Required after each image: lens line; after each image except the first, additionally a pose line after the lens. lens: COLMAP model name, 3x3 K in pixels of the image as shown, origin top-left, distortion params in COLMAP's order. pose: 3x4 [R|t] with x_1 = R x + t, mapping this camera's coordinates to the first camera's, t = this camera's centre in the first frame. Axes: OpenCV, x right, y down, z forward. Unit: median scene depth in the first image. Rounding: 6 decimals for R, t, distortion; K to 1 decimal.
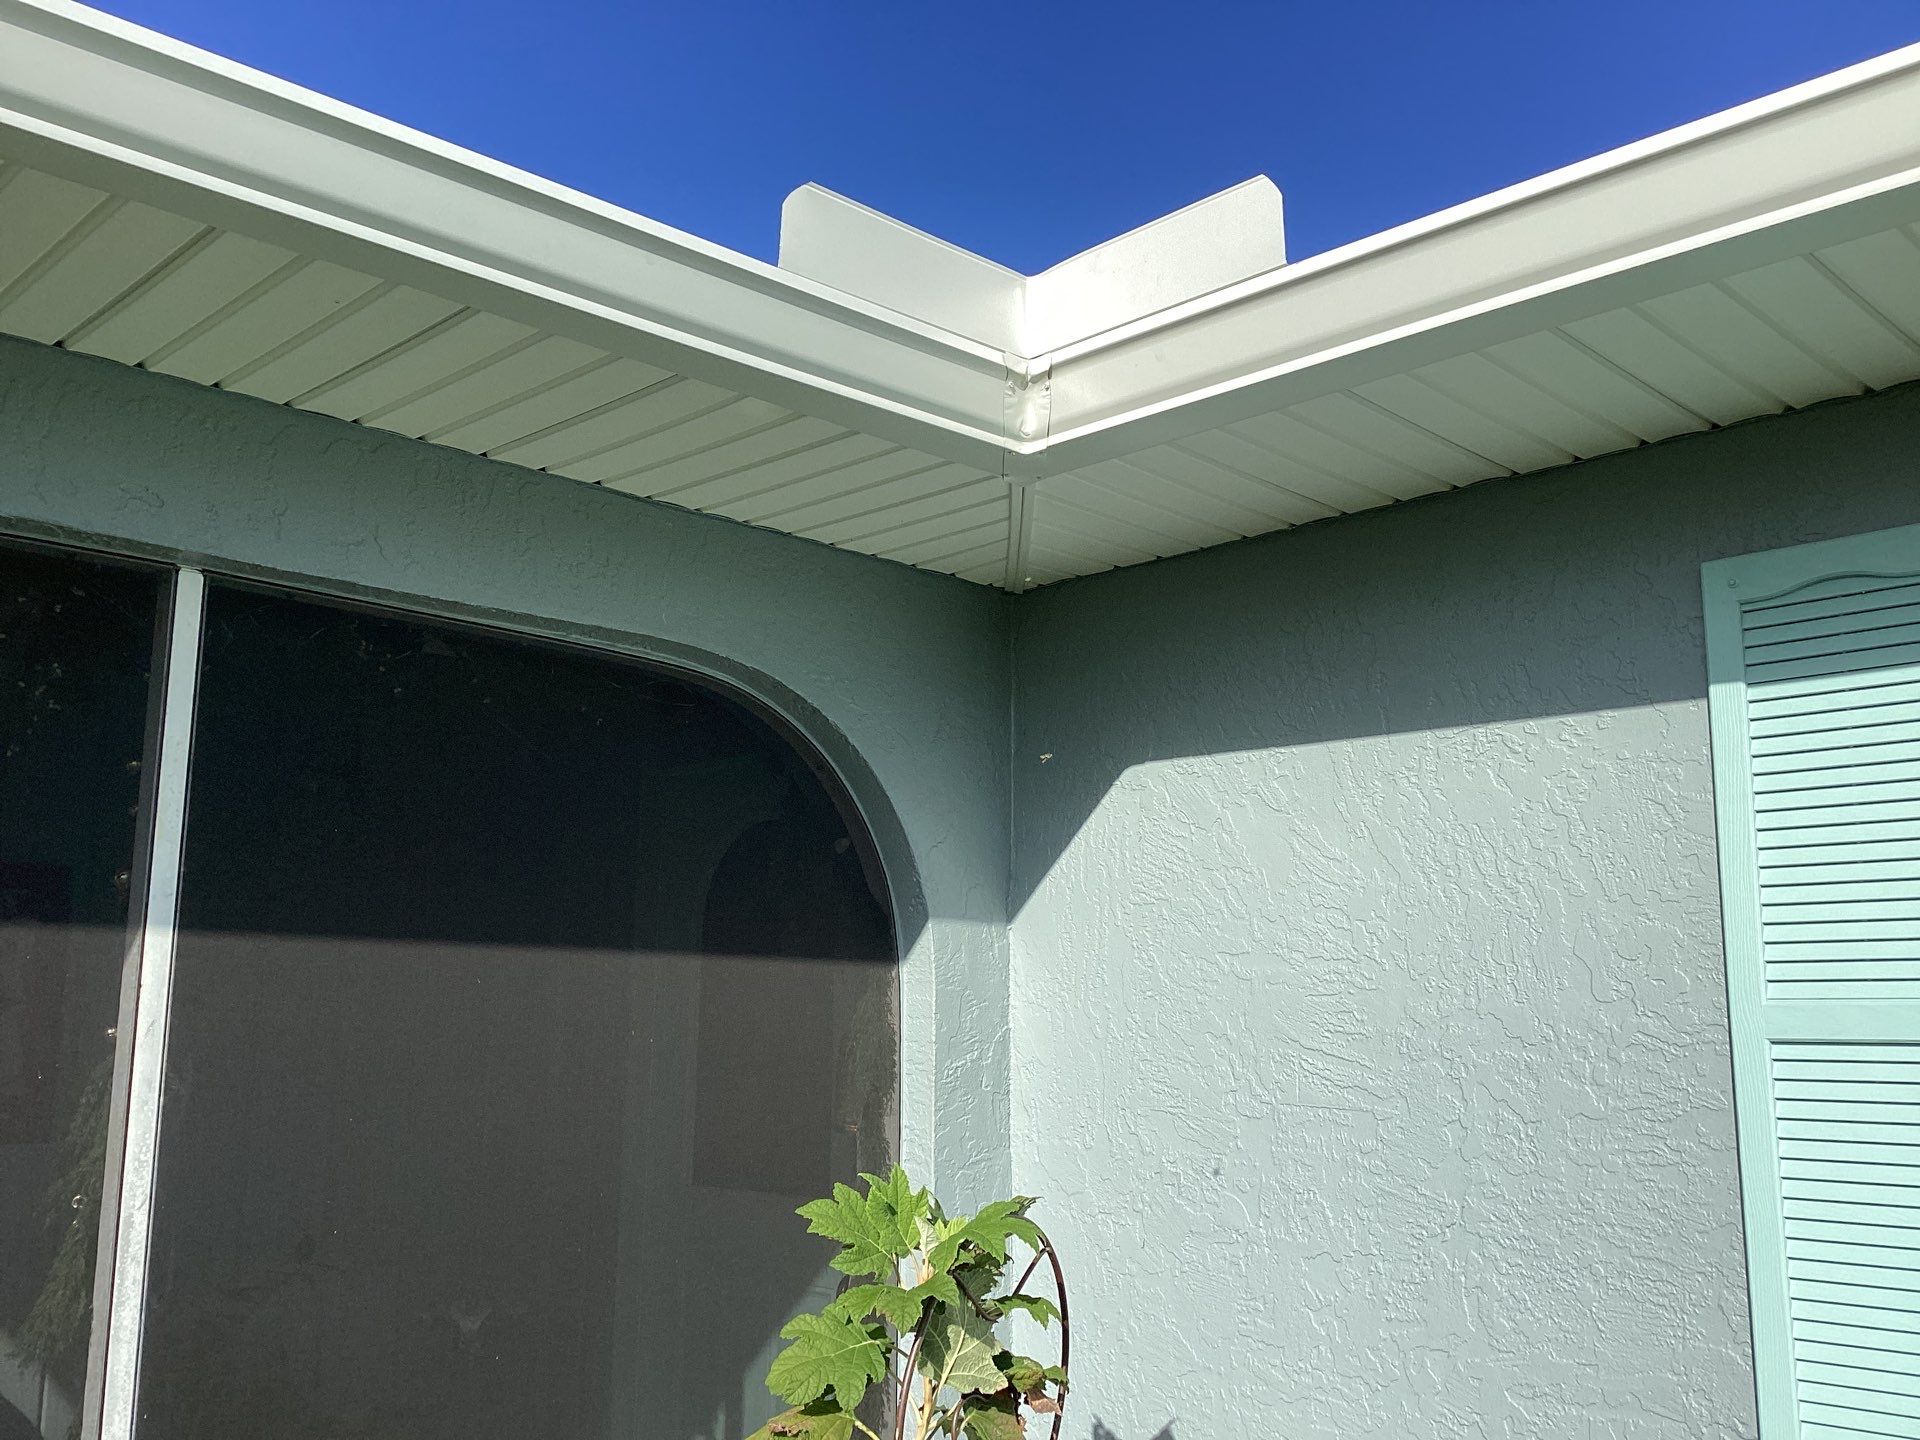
lens RADIAL K [[1725.3, 0, 952.8], [0, 1725.3, 715.3], [0, 0, 1]] dist [0.096260, -0.156764]
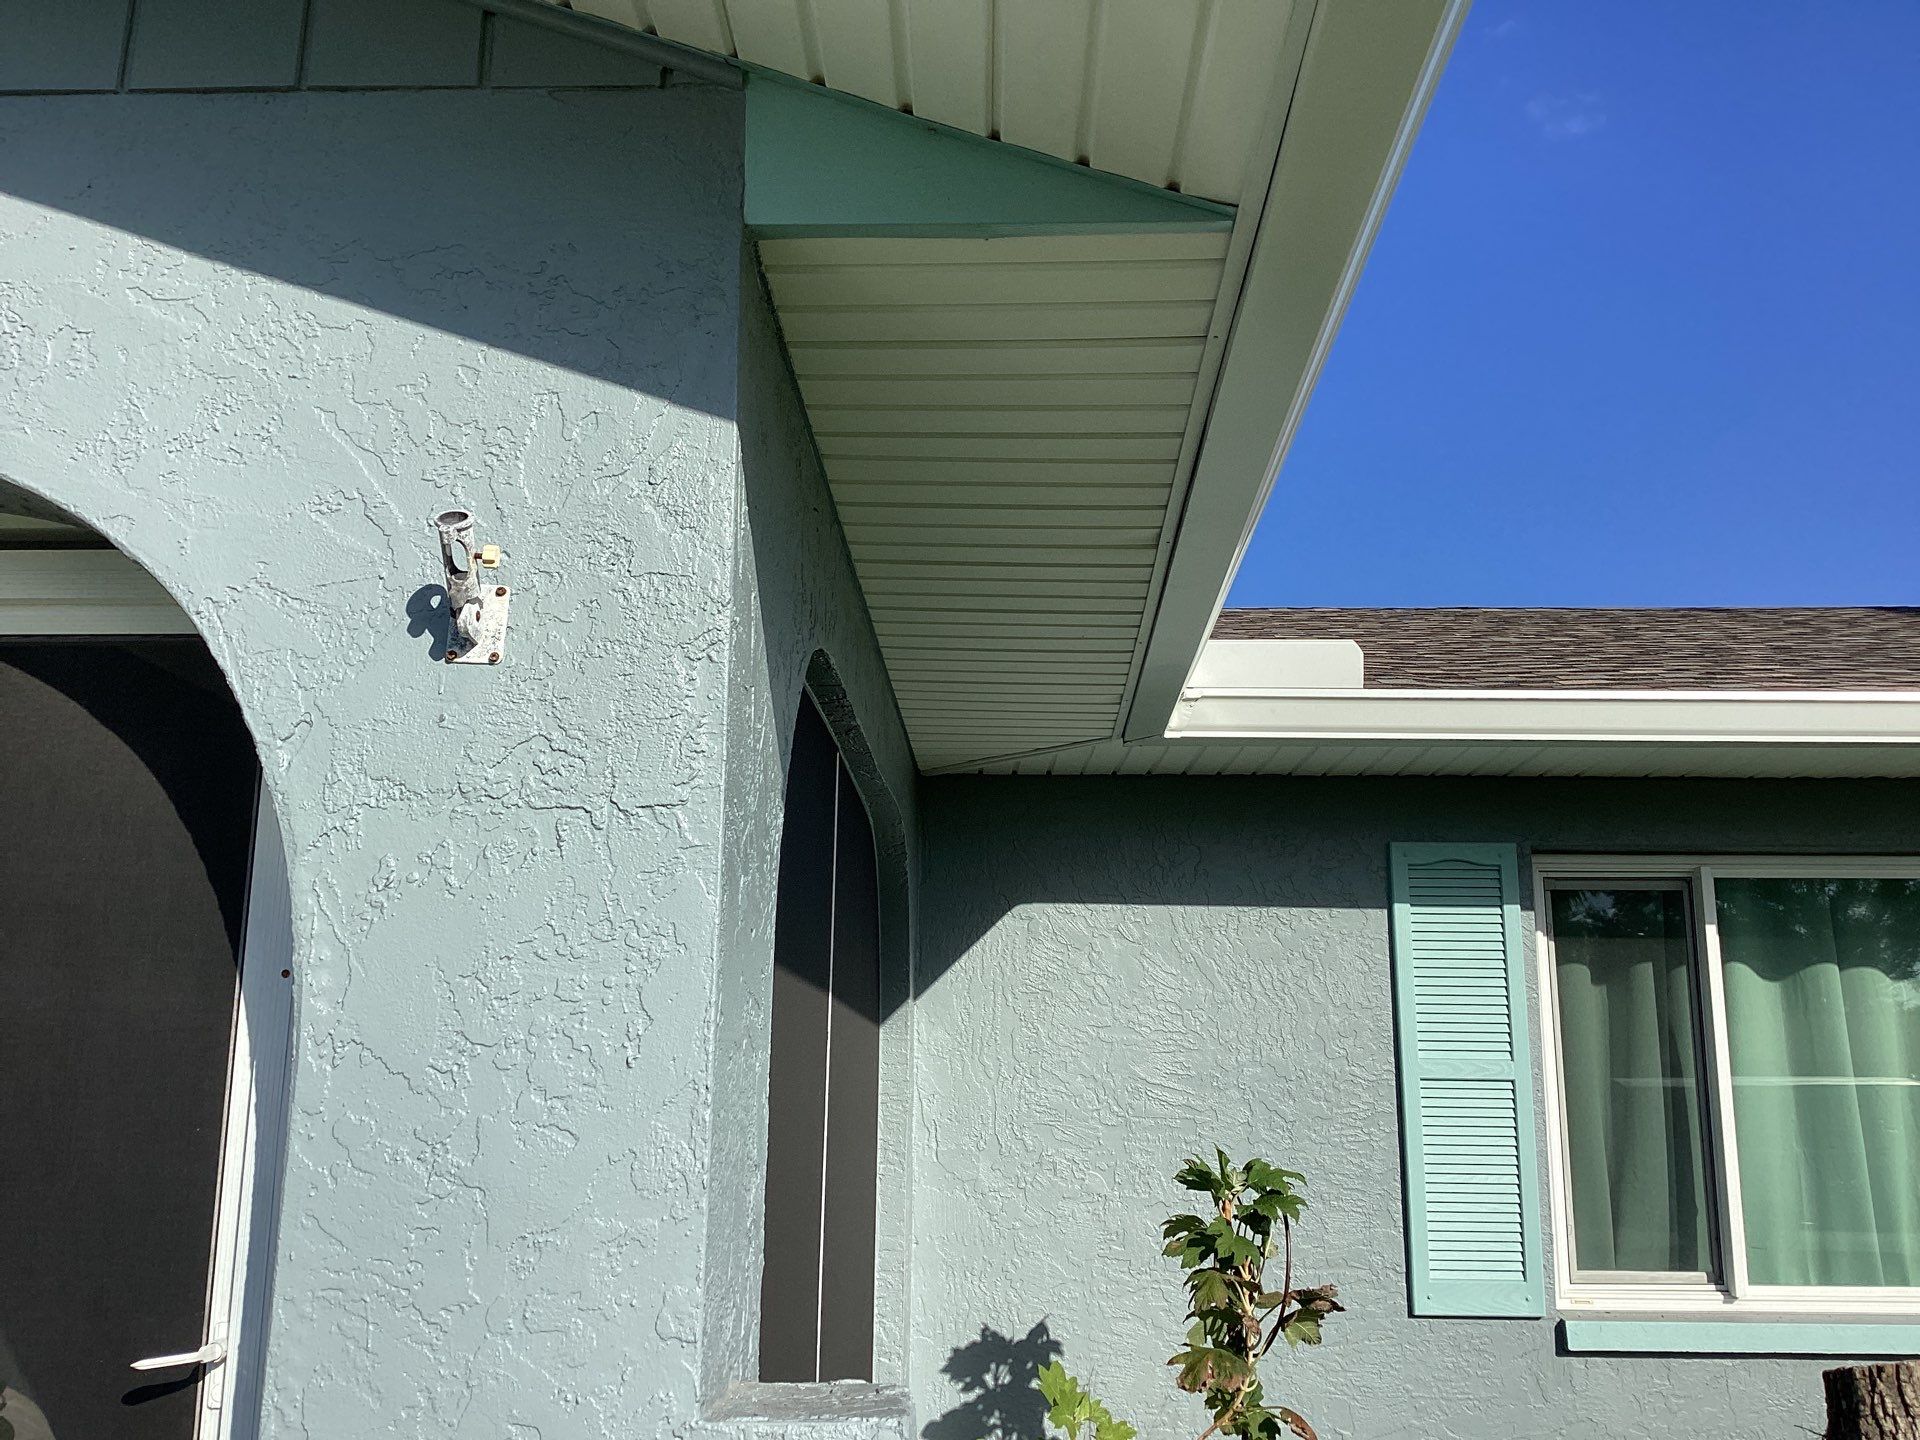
lens RADIAL K [[1723.2, 0, 959.0], [0, 1723.2, 724.1], [0, 0, 1]] dist [0.102809, -0.176917]
pose [[0.723817, 0.150882, 0.673293, -1.135114], [-0.123269, 0.988377, -0.088972, 0.016333], [-0.678891, -0.018597, 0.734003, -0.119651]]
